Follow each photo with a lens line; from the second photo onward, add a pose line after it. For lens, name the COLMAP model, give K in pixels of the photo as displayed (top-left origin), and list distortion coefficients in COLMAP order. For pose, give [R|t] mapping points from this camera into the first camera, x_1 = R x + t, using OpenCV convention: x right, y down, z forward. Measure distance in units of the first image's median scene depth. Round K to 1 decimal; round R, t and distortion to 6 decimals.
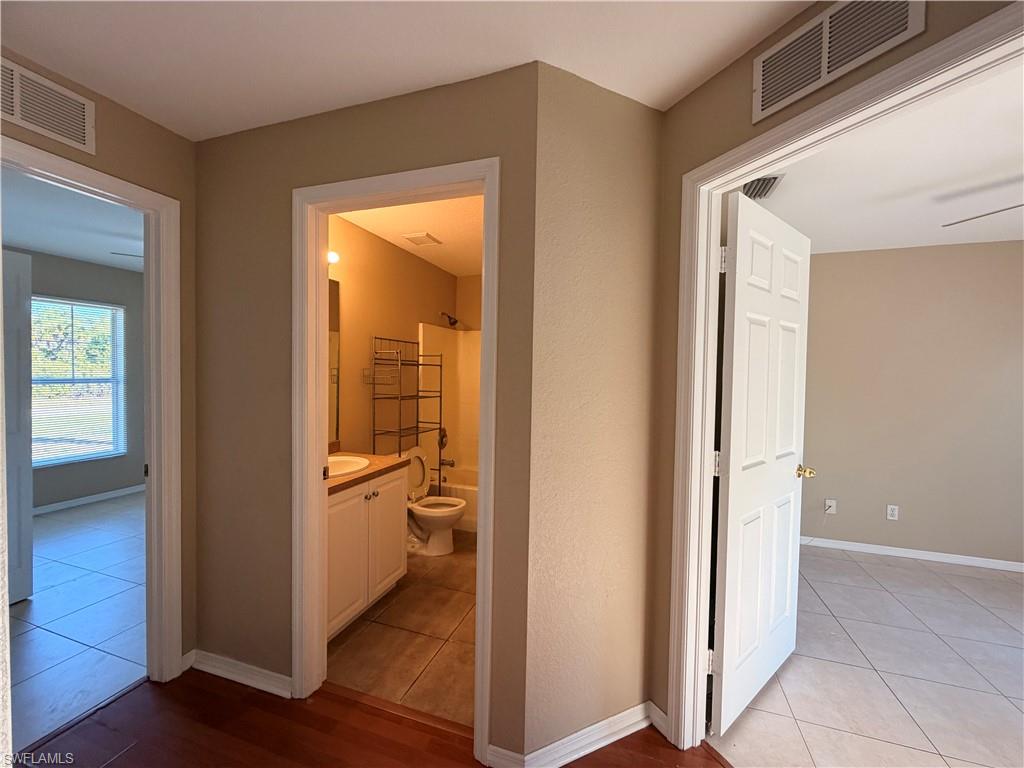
lens RADIAL K [[408.0, 0, 514.3], [0, 408.0, 383.5], [0, 0, 1]] dist [-0.000968, -0.000200]
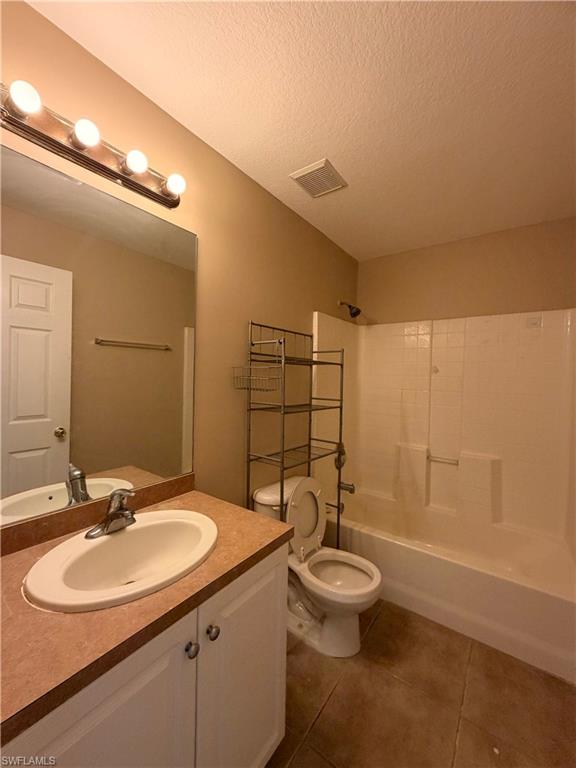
lens RADIAL K [[306.0, 0, 289.2], [0, 306.0, 381.9], [0, 0, 1]] dist [-0.000968, -0.000200]
pose [[0.951476, 0.006570, -0.307654, -0.102290], [-0.011968, 0.999806, -0.015661, -0.003202], [0.307491, 0.018583, 0.951369, 0.458851]]
